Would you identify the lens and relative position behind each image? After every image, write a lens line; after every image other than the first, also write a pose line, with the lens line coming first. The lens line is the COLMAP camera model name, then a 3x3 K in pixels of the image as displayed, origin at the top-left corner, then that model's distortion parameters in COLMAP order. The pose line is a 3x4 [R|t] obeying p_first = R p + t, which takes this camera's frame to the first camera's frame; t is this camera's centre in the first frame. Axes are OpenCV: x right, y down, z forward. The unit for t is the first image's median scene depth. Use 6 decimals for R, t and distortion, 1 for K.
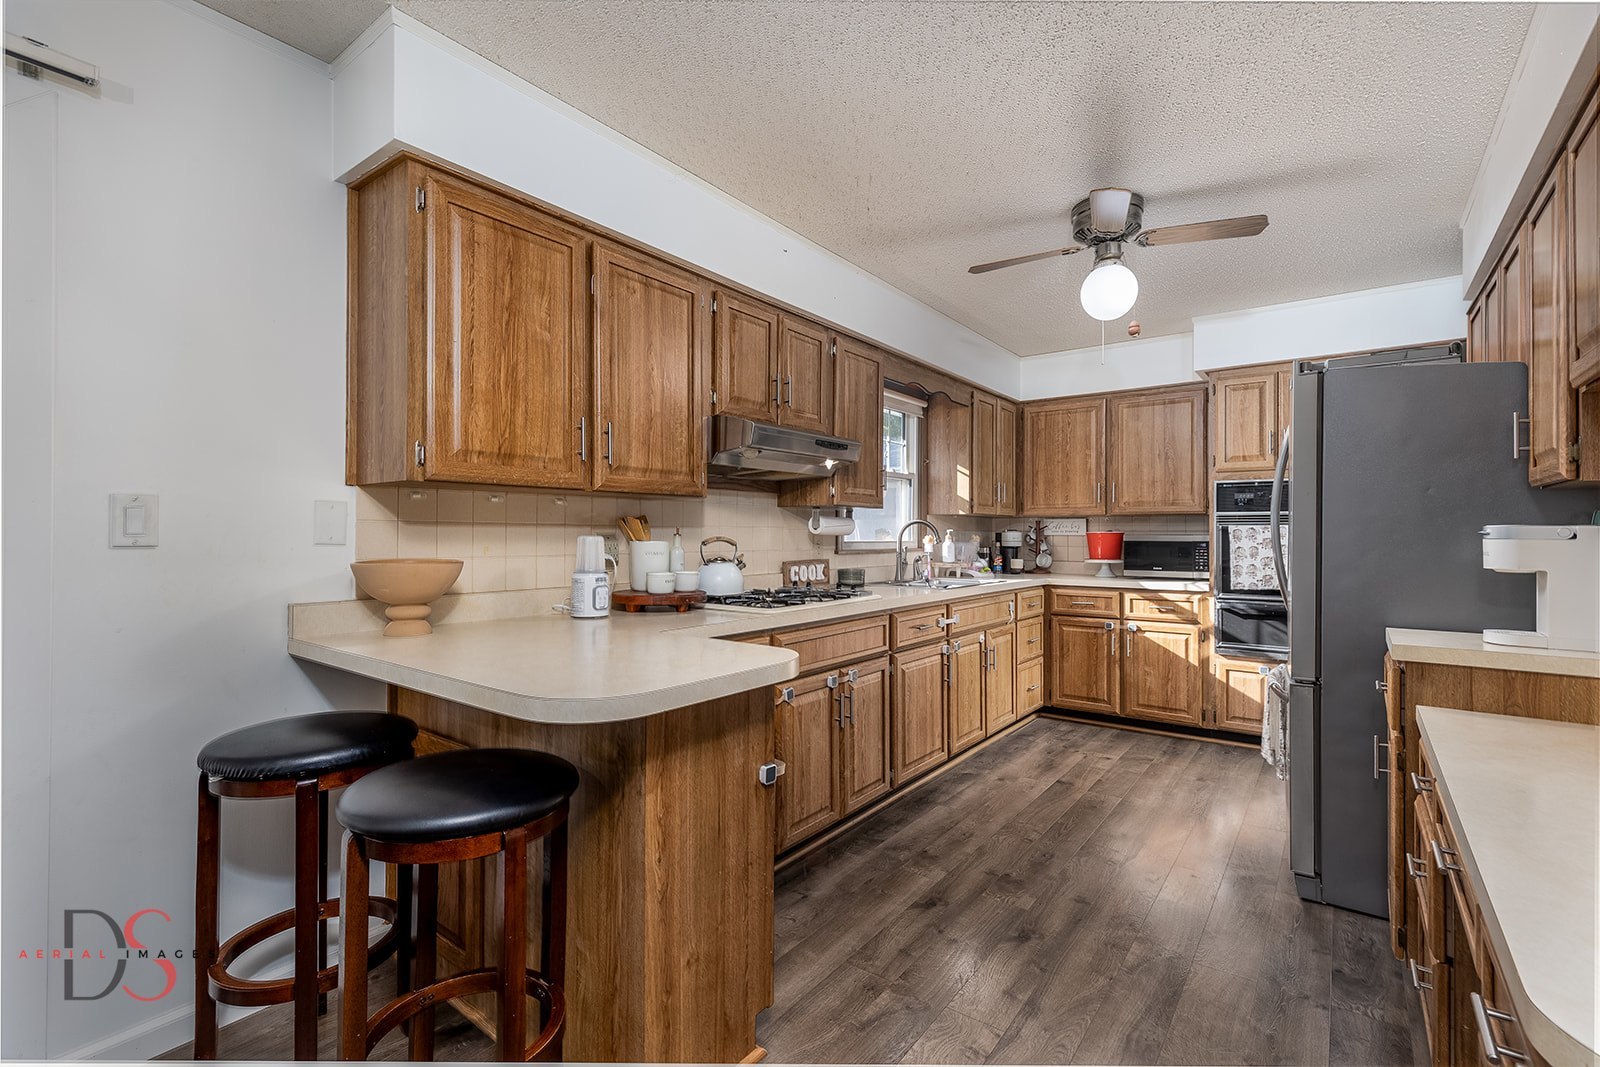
lens RADIAL K [[710.0, 0, 800.0], [0, 710.0, 533.5], [0, 0, 1]] dist [0.000641, 0.000168]
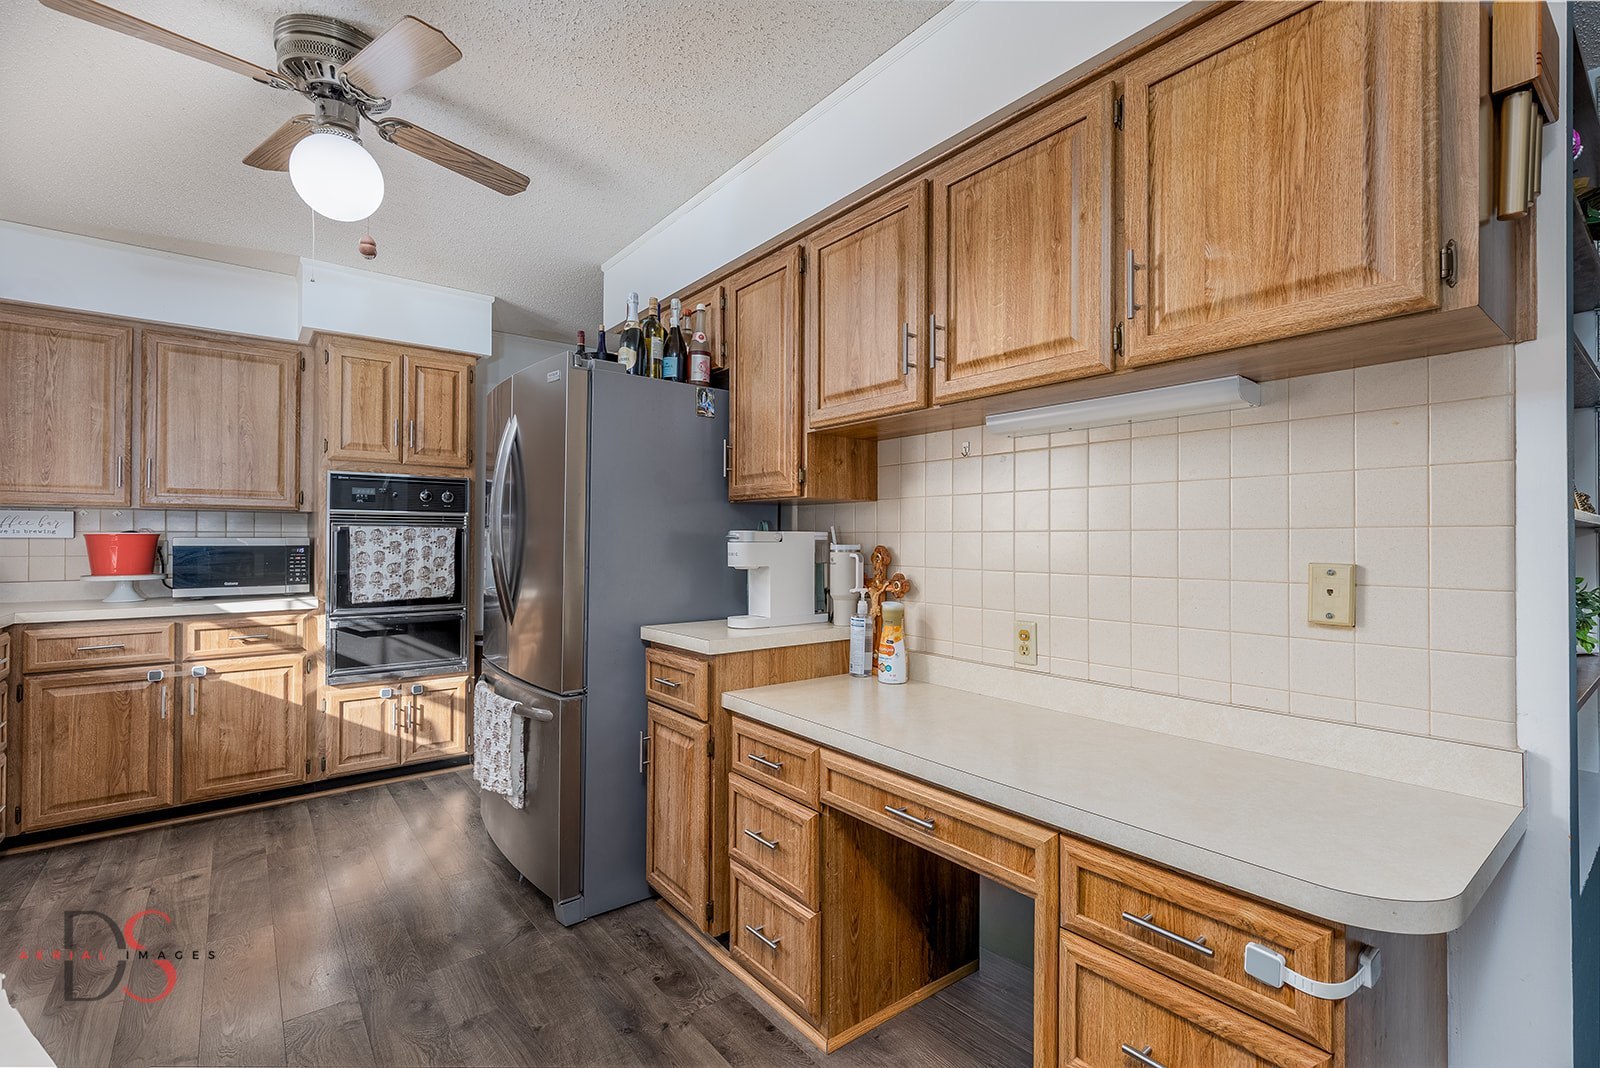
lens RADIAL K [[731.4, 0, 800.0], [0, 731.4, 534.0], [0, 0, 1]] dist [0.002277, 0.012271]
pose [[0.239916, 0.005605, 0.970777, -0.094101], [-0.003671, 0.999981, -0.004867, 0.000118], [-0.970787, -0.002396, 0.239932, 0.276943]]
